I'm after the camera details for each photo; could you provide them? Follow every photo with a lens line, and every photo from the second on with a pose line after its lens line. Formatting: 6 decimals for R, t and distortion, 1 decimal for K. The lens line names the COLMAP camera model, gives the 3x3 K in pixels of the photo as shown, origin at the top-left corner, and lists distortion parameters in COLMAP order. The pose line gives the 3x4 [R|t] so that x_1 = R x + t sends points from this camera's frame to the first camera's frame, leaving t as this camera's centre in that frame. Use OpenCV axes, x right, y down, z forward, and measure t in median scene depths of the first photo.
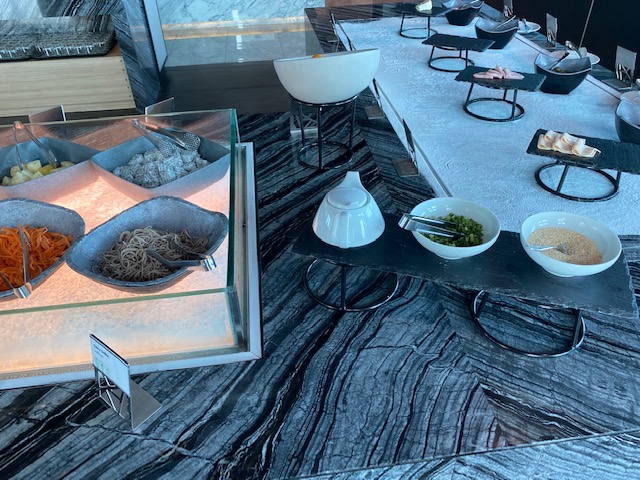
lens RADIAL K [[483.5, 0, 320.0], [0, 483.5, 240.0], [0, 0, 1]] dist [0.007773, -0.001871]
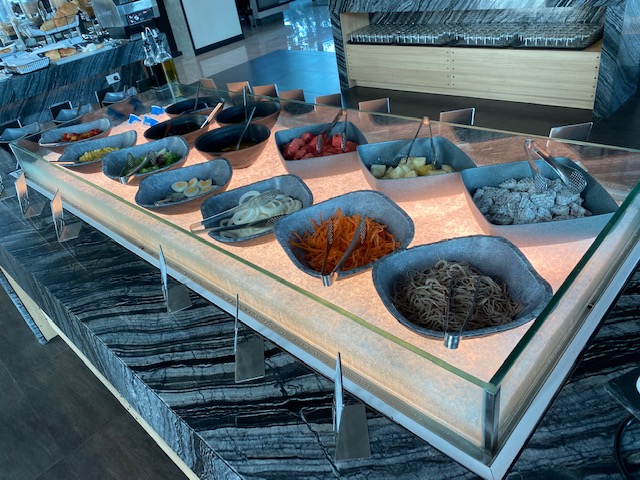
lens RADIAL K [[483.5, 0, 320.0], [0, 483.5, 240.0], [0, 0, 1]] dist [0.007773, -0.001871]
pose [[0.623244, 0.365806, -0.691197, 0.076618], [-0.346795, 0.921475, 0.174977, -0.126609], [0.700928, 0.130650, 0.701164, 0.160603]]
